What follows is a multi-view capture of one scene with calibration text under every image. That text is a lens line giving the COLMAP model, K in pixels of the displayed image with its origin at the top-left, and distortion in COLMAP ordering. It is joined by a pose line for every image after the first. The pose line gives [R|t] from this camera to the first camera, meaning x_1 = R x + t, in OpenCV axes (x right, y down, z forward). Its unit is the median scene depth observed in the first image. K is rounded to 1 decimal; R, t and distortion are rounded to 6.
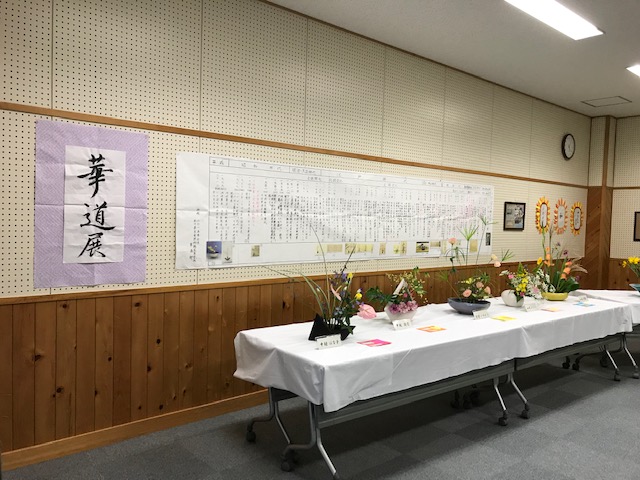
lens RADIAL K [[523.0, 0, 318.0], [0, 523.0, 240.5], [0, 0, 1]] dist [0.014394, -0.024067]
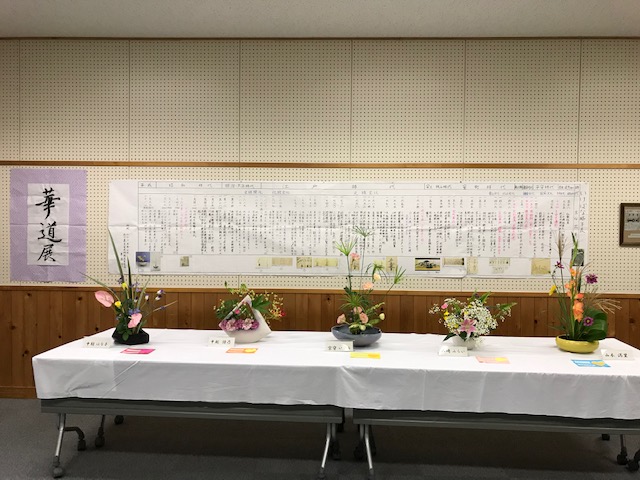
lens RADIAL K [[523.0, 0, 317.3], [0, 523.0, 238.4], [0, 0, 1]] dist [0.014394, -0.024067]
pose [[0.731236, -0.002978, -0.682118, 0.680258], [-0.018891, 0.999519, -0.024615, -0.005547], [0.681863, 0.030885, 0.730828, 0.301356]]
